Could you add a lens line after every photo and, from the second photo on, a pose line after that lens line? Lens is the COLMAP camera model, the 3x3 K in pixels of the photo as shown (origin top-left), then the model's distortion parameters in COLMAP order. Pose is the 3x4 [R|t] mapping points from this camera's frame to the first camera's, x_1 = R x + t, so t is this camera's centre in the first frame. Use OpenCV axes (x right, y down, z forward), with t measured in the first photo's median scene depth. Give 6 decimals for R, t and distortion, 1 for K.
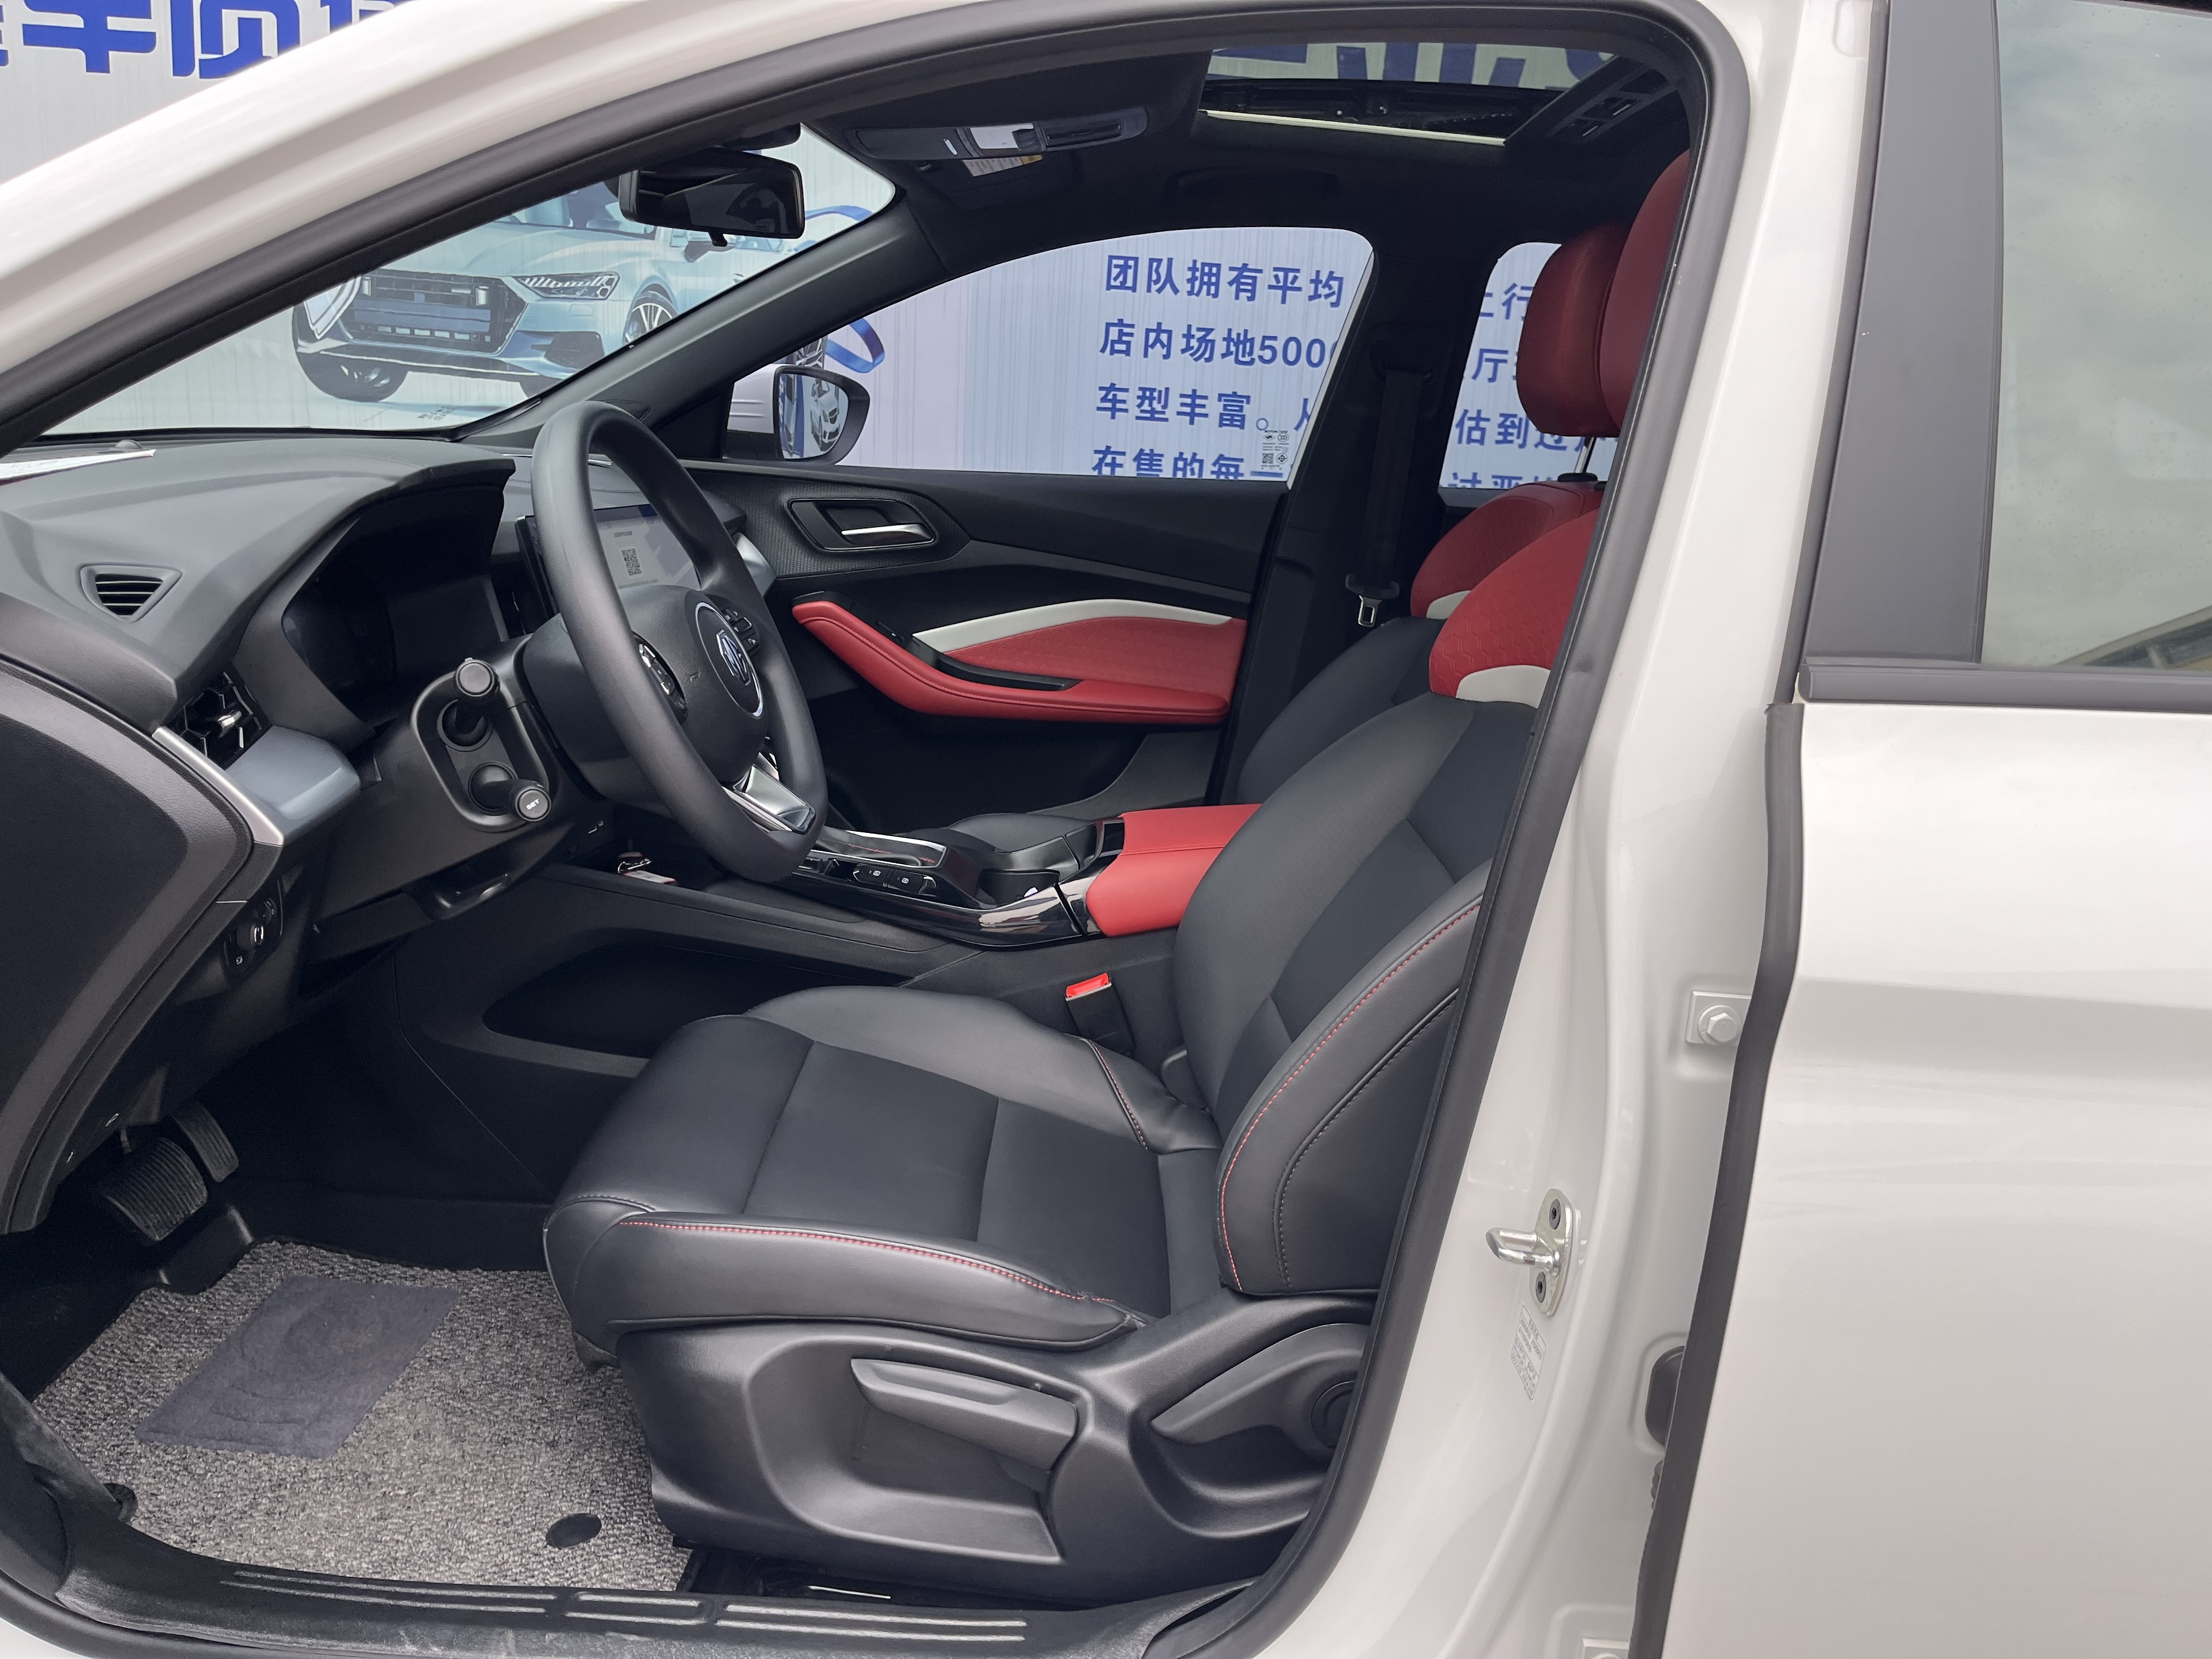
lens RADIAL K [[1661.2, 0, 1106.0], [0, 1661.2, 829.5], [0, 0, 1]] dist [0.070330, -0.114309]
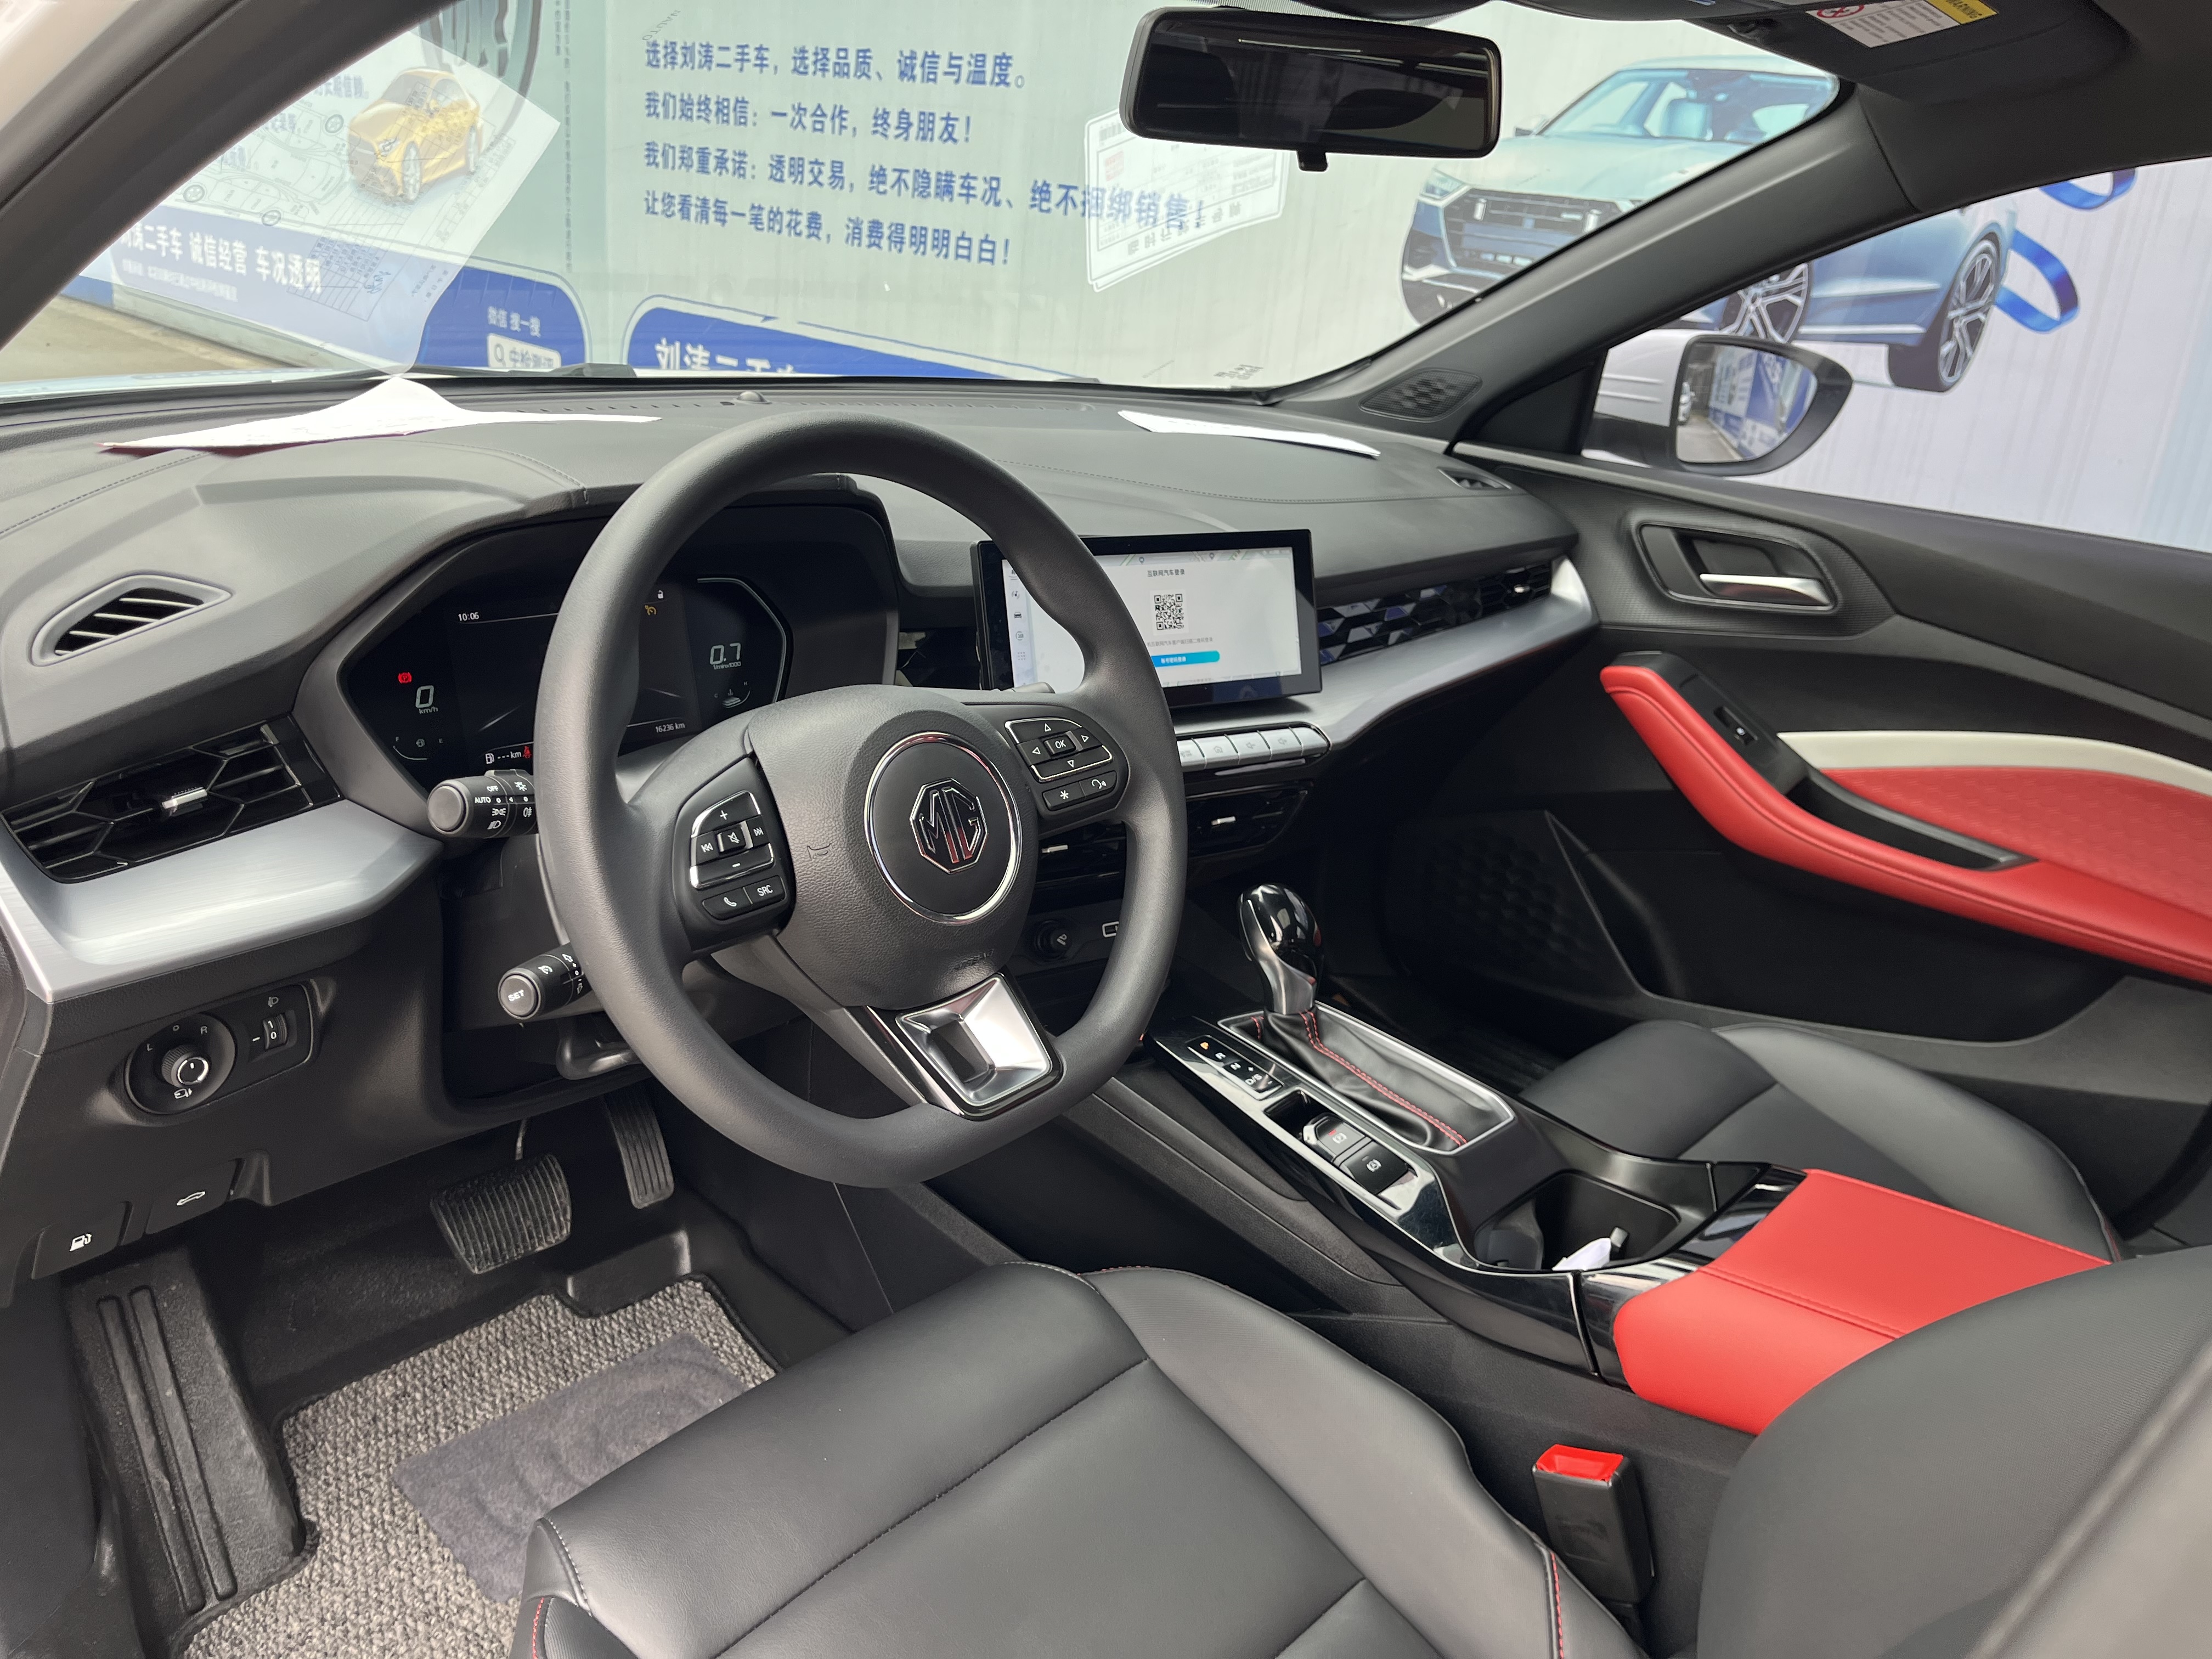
lens RADIAL K [[1661.2, 0, 1106.0], [0, 1661.2, 829.5], [0, 0, 1]] dist [0.070330, -0.114309]
pose [[0.745970, 0.245577, -0.619049, 0.118463], [-0.218329, 0.968339, 0.121048, -0.105441], [0.629175, 0.044858, 0.775968, 0.297442]]
